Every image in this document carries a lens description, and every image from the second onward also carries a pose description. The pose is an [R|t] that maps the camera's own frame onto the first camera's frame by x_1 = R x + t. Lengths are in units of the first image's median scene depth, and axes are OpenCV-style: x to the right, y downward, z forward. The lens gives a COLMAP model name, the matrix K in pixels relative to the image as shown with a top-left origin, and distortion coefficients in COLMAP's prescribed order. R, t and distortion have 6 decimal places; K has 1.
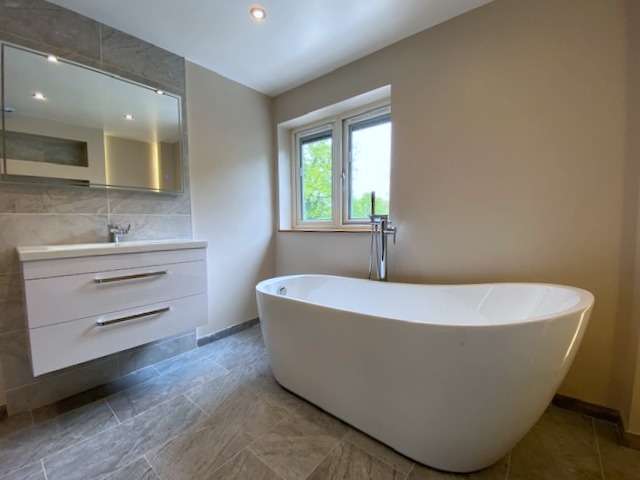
lens RADIAL K [[264.7, 0, 320.0], [0, 264.7, 240.0], [0, 0, 1]] dist [0.000923, 0.000047]
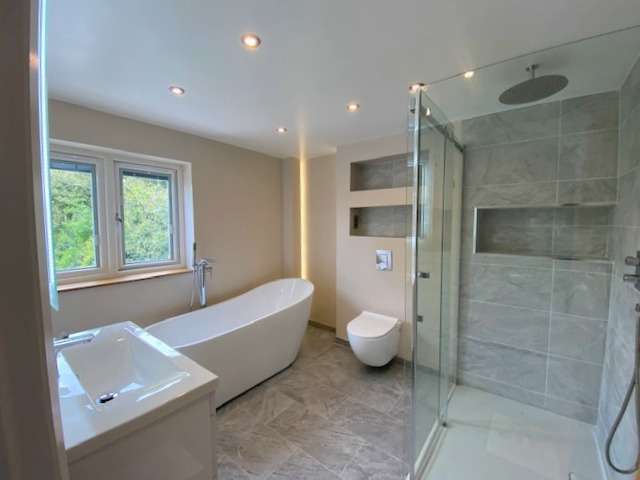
lens RADIAL K [[264.7, 0, 320.0], [0, 264.7, 240.0], [0, 0, 1]] dist [0.000923, 0.000047]
pose [[-0.003131, -0.060559, 0.998160, -1.135435], [0.076439, 0.995230, 0.060621, -0.229962], [-0.997069, 0.076488, 0.001513, 0.386010]]
